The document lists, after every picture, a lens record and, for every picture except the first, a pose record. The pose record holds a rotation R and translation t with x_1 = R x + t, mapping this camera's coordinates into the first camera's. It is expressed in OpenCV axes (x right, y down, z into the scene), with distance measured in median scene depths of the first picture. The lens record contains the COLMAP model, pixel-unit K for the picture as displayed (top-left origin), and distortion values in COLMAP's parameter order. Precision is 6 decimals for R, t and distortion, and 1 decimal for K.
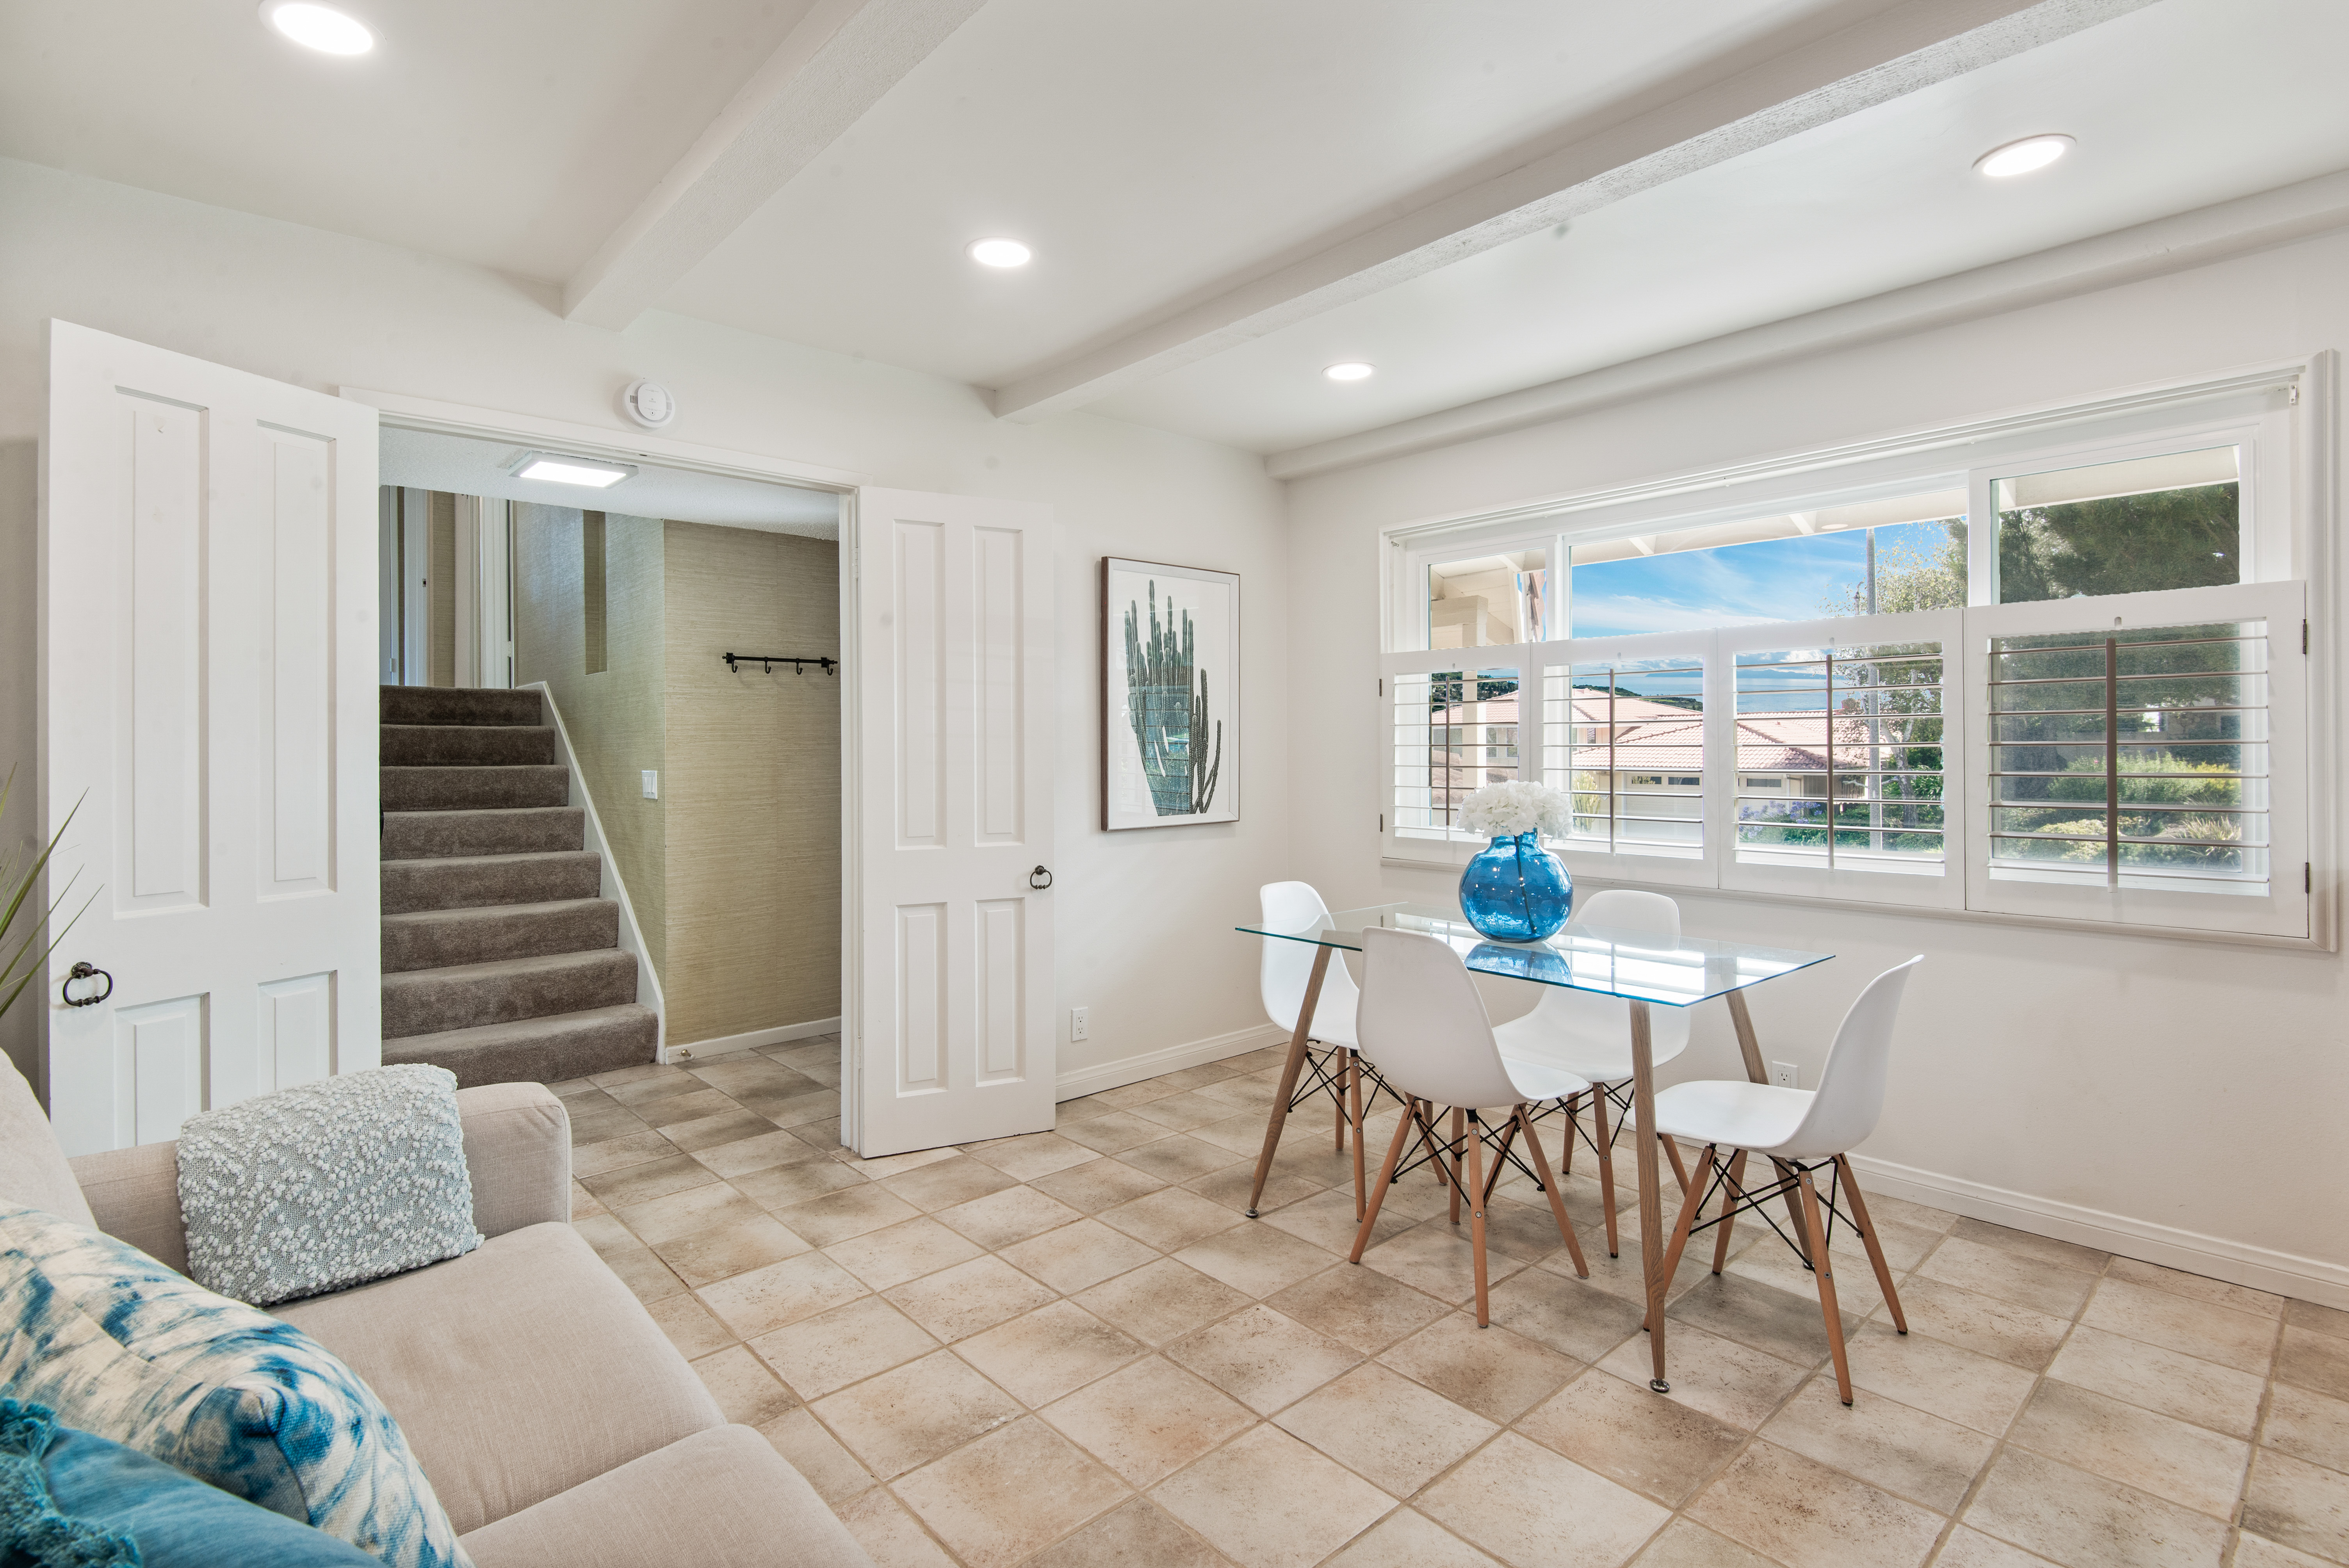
lens RADIAL K [[1145.4, 0, 1189.8], [0, 1145.4, 751.1], [0, 0, 1]] dist [0.033779, -0.030469]
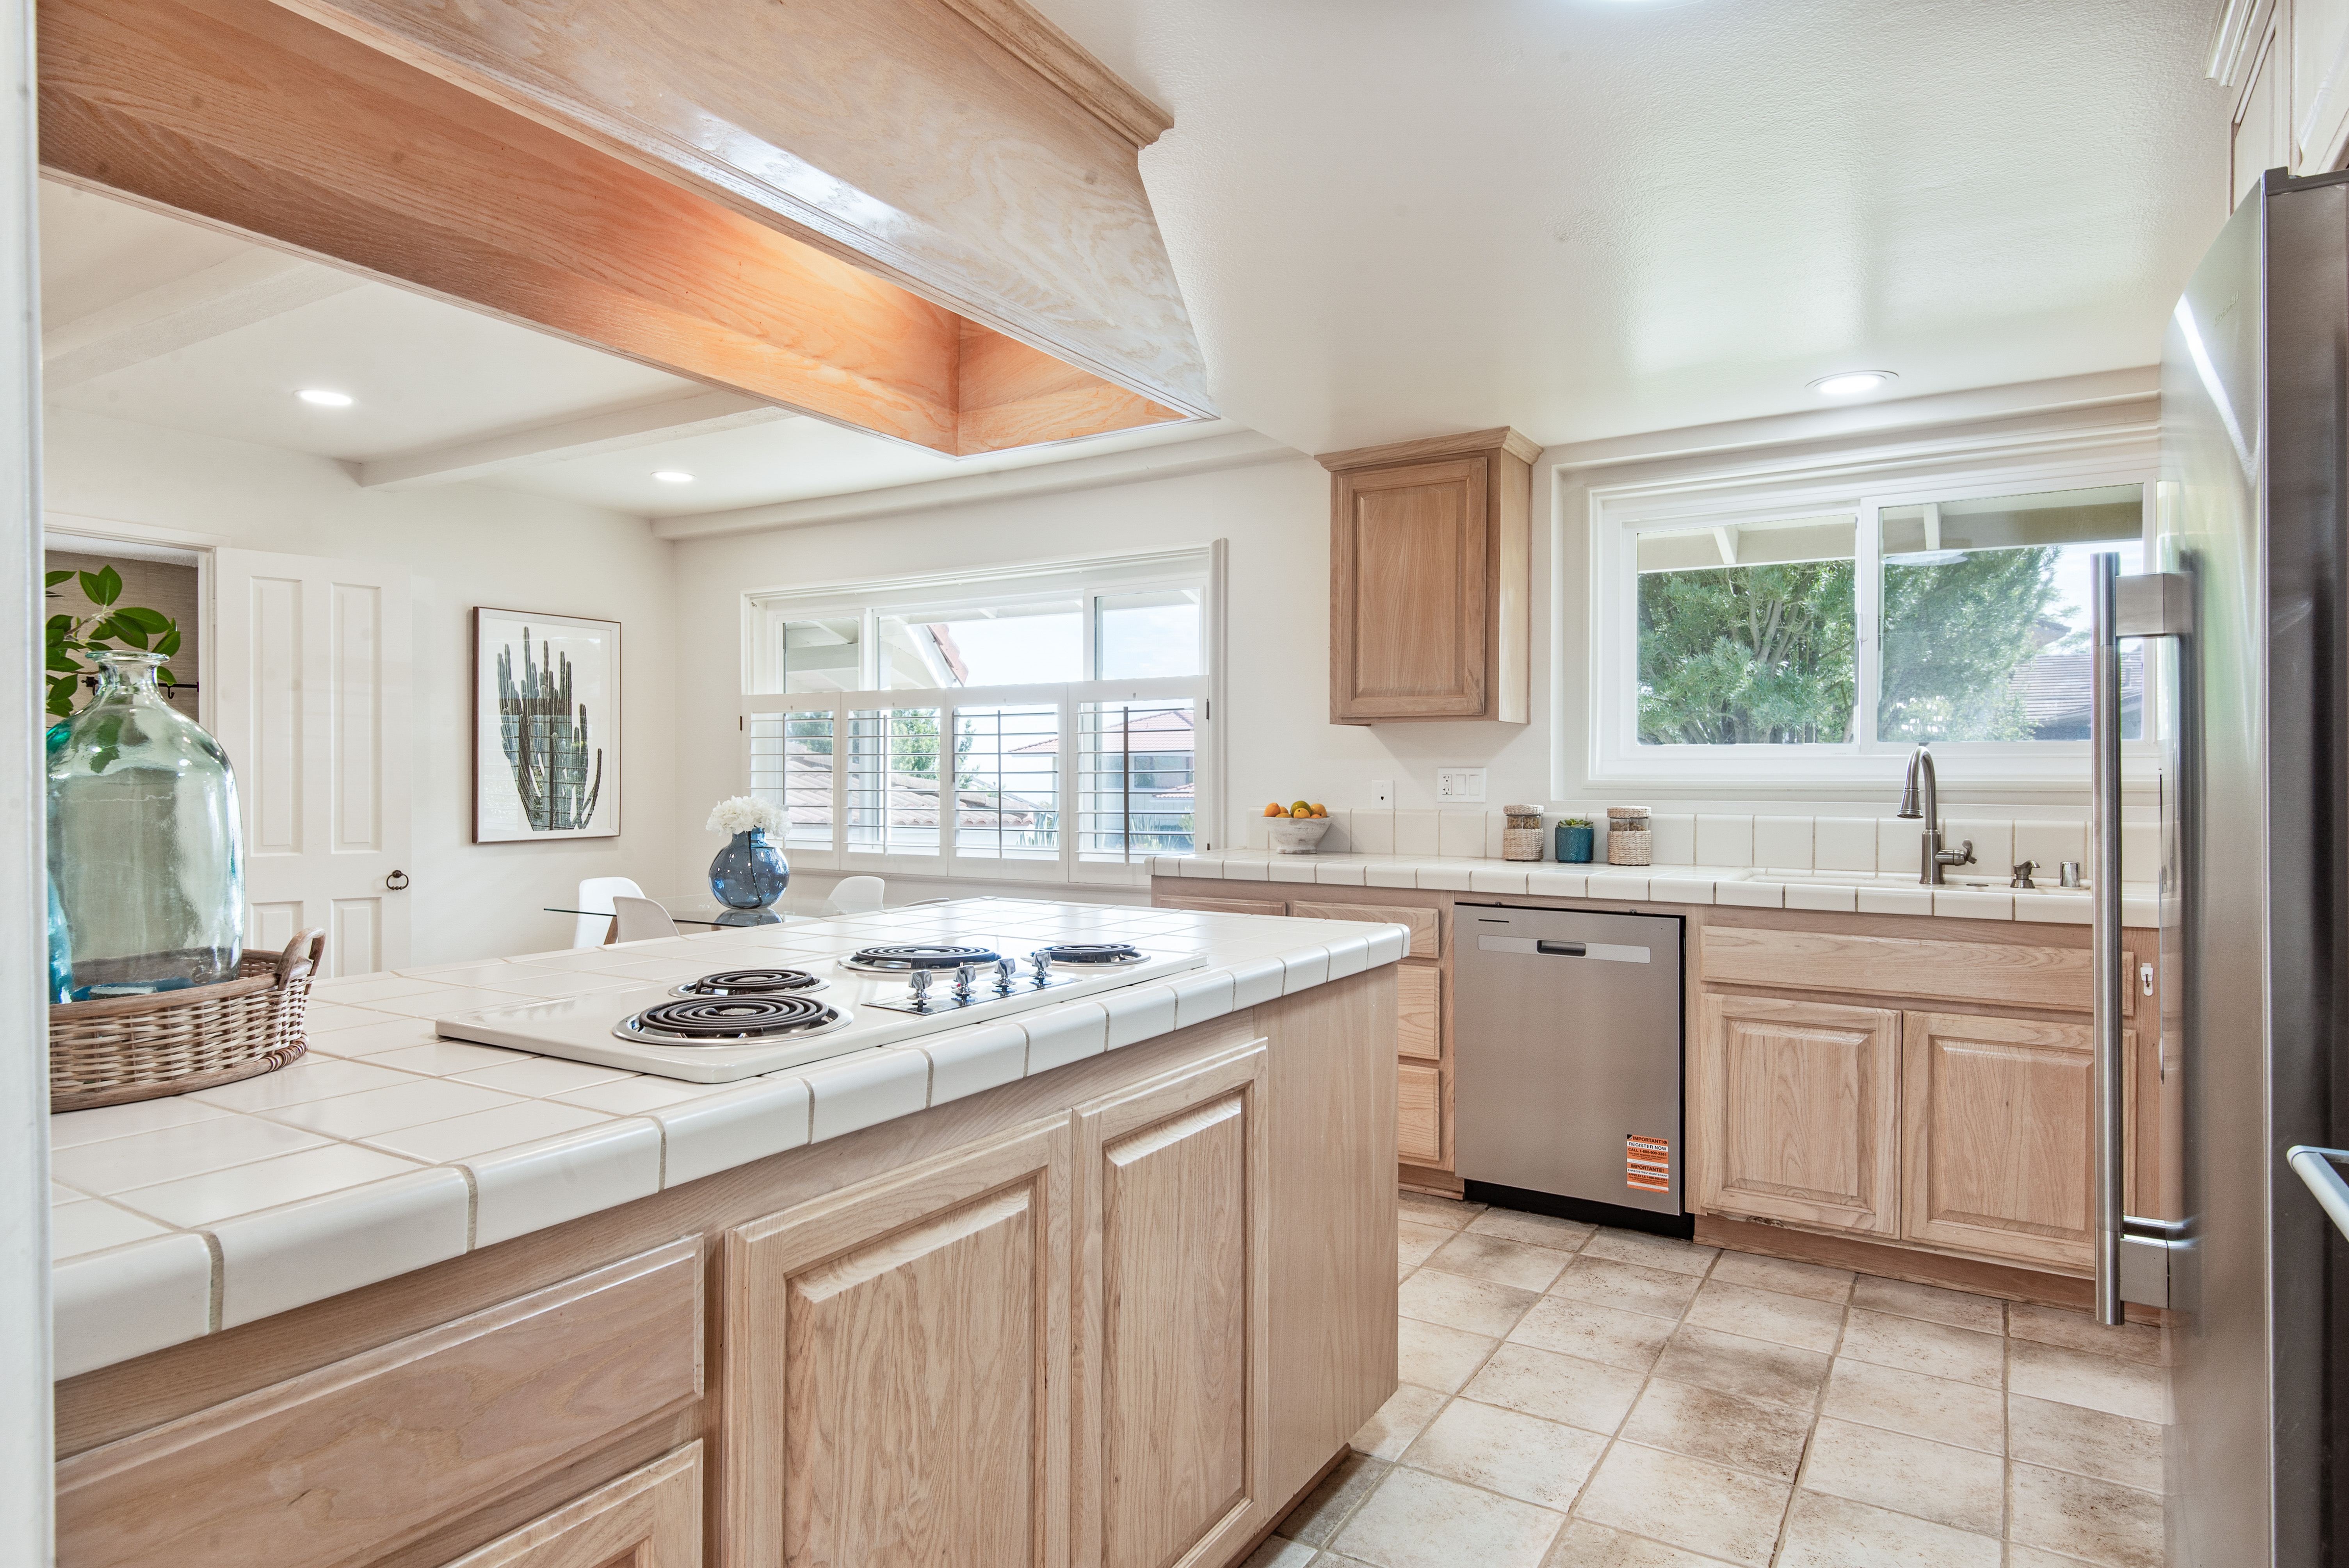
lens RADIAL K [[1347.5, 0, 1184.1], [0, 1347.5, 776.6], [0, 0, 1]] dist [0.060000, -0.040941]
pose [[0.960835, 0.006392, 0.277046, 0.267690], [-0.005512, 0.999977, -0.003955, 0.004617], [-0.277065, 0.002273, 0.960848, -0.605971]]
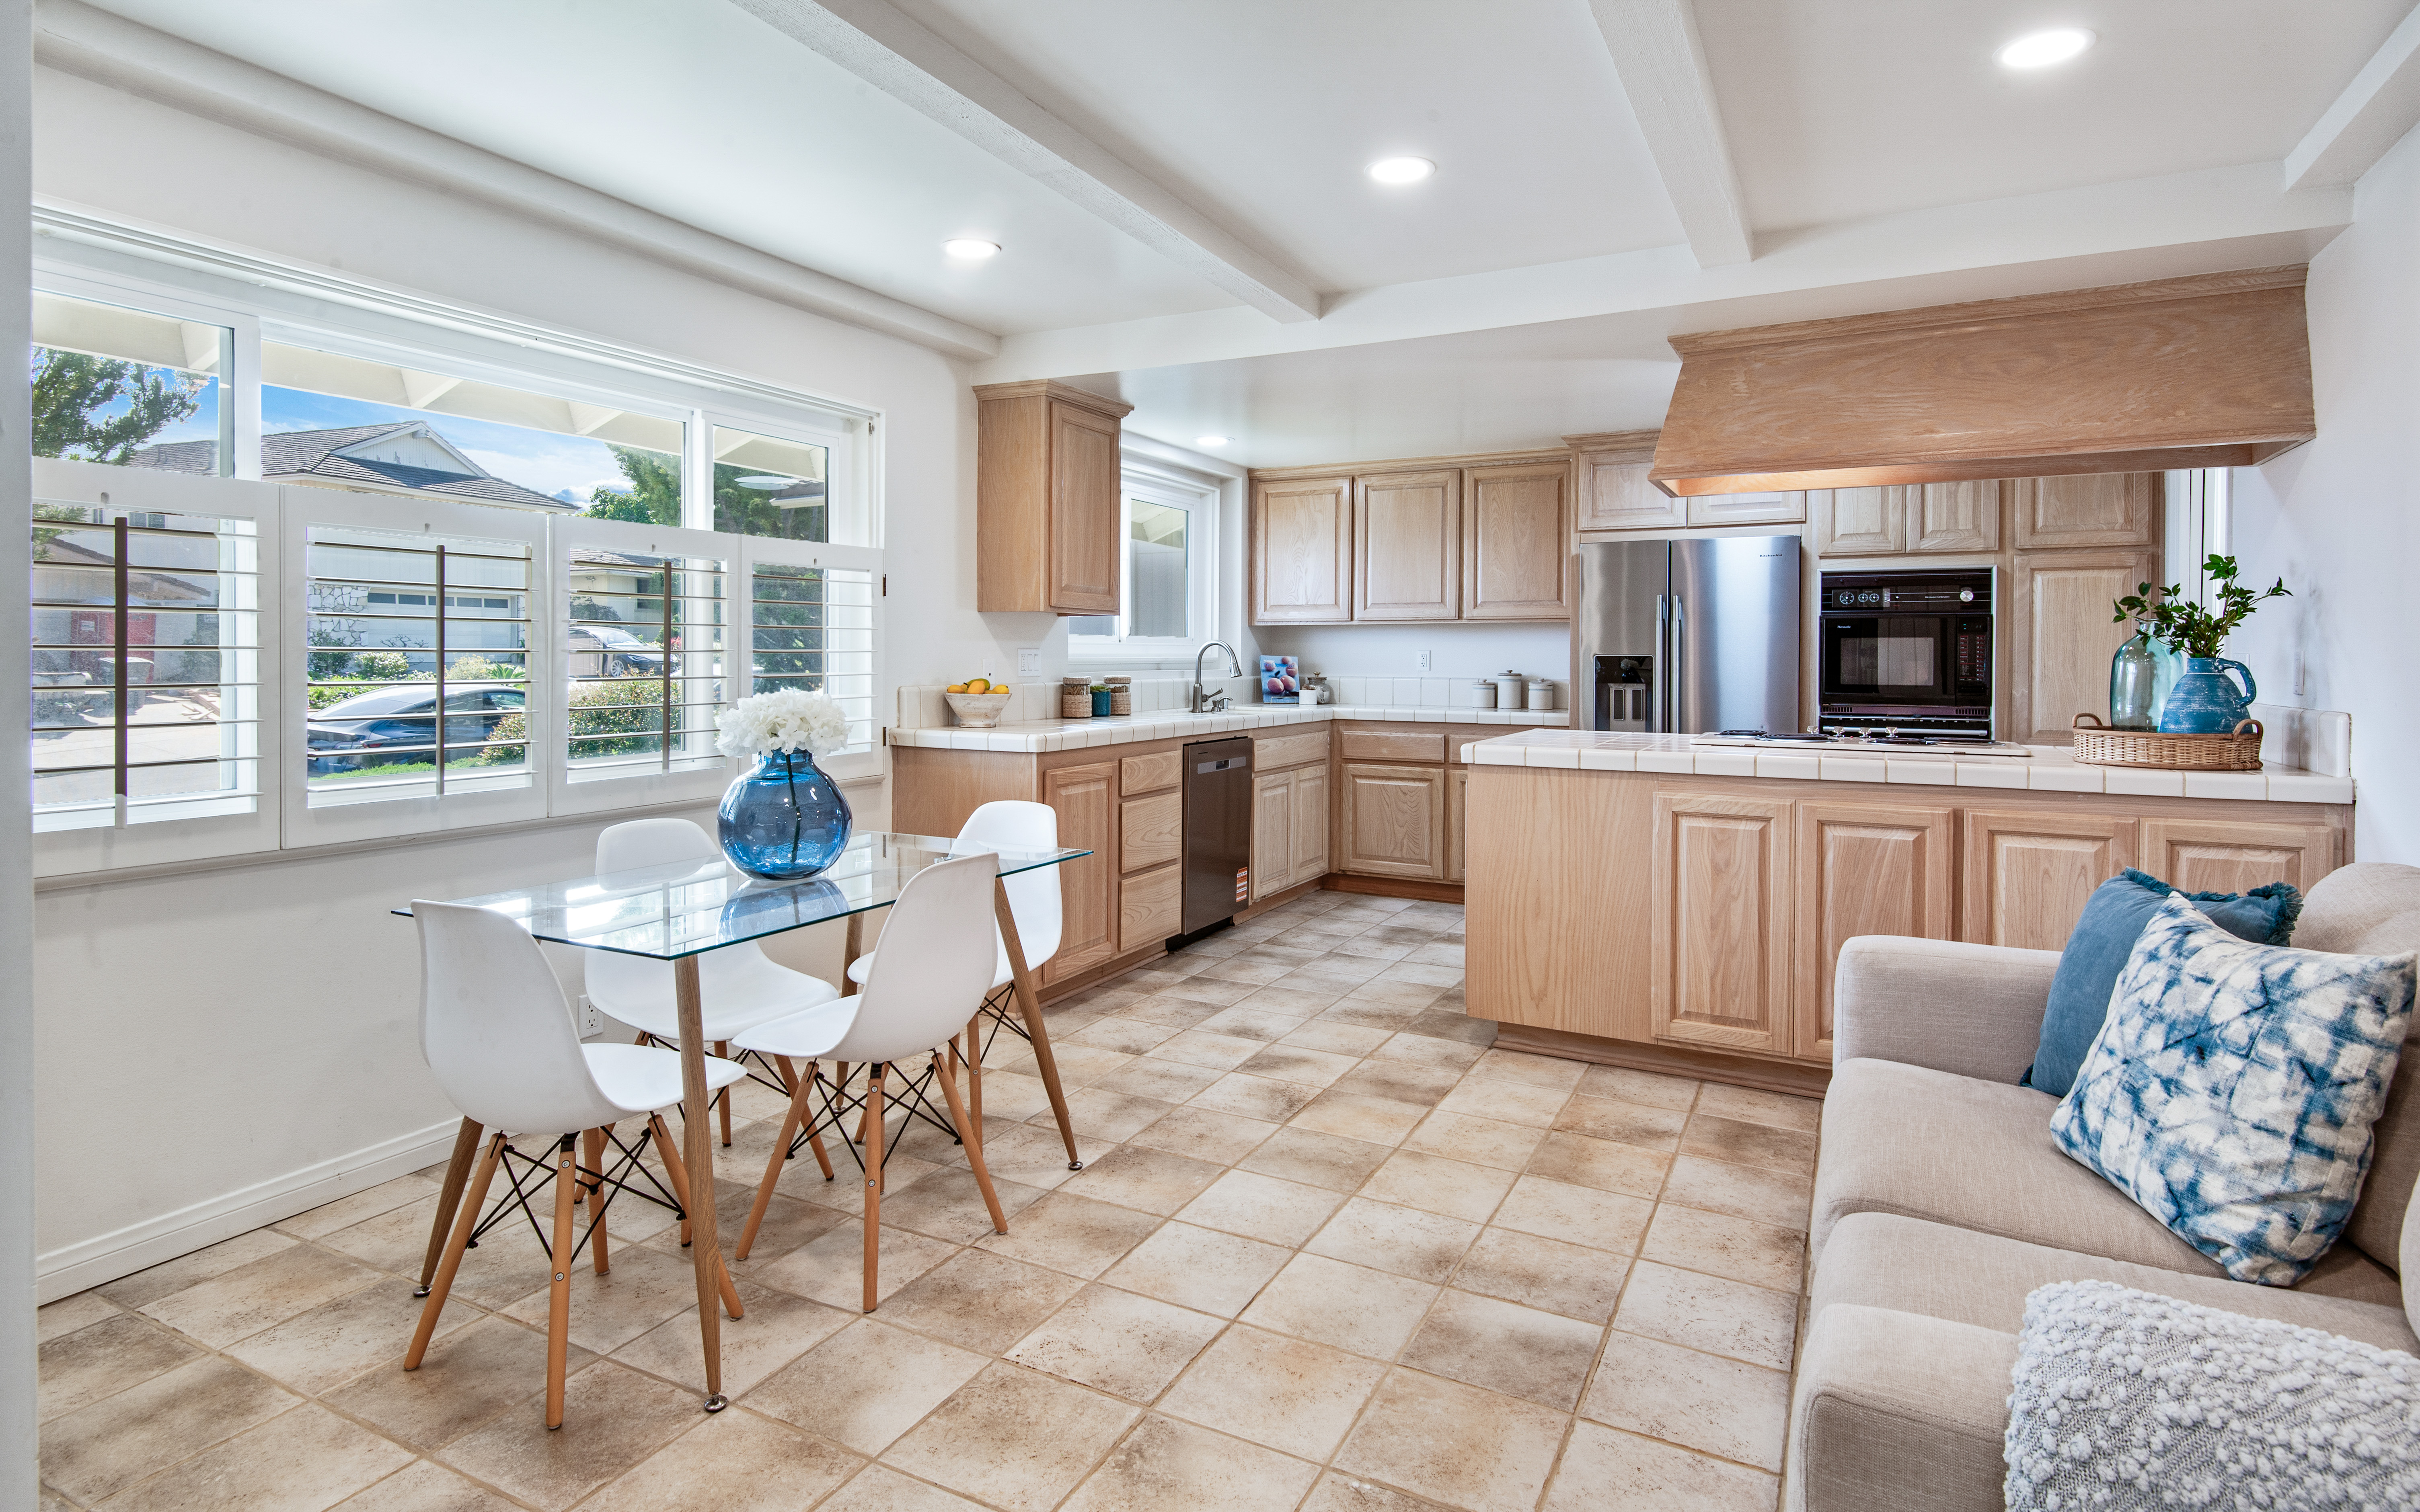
lens RADIAL K [[1224.6, 0, 1215.3], [0, 1224.6, 669.3], [0, 0, 1]] dist [0.030296, -0.000115]
pose [[-0.340559, -0.005734, 0.940206, -0.568671], [0.003406, 0.999967, 0.007332, 0.004289], [-0.940217, 0.005699, -0.340529, 0.839529]]
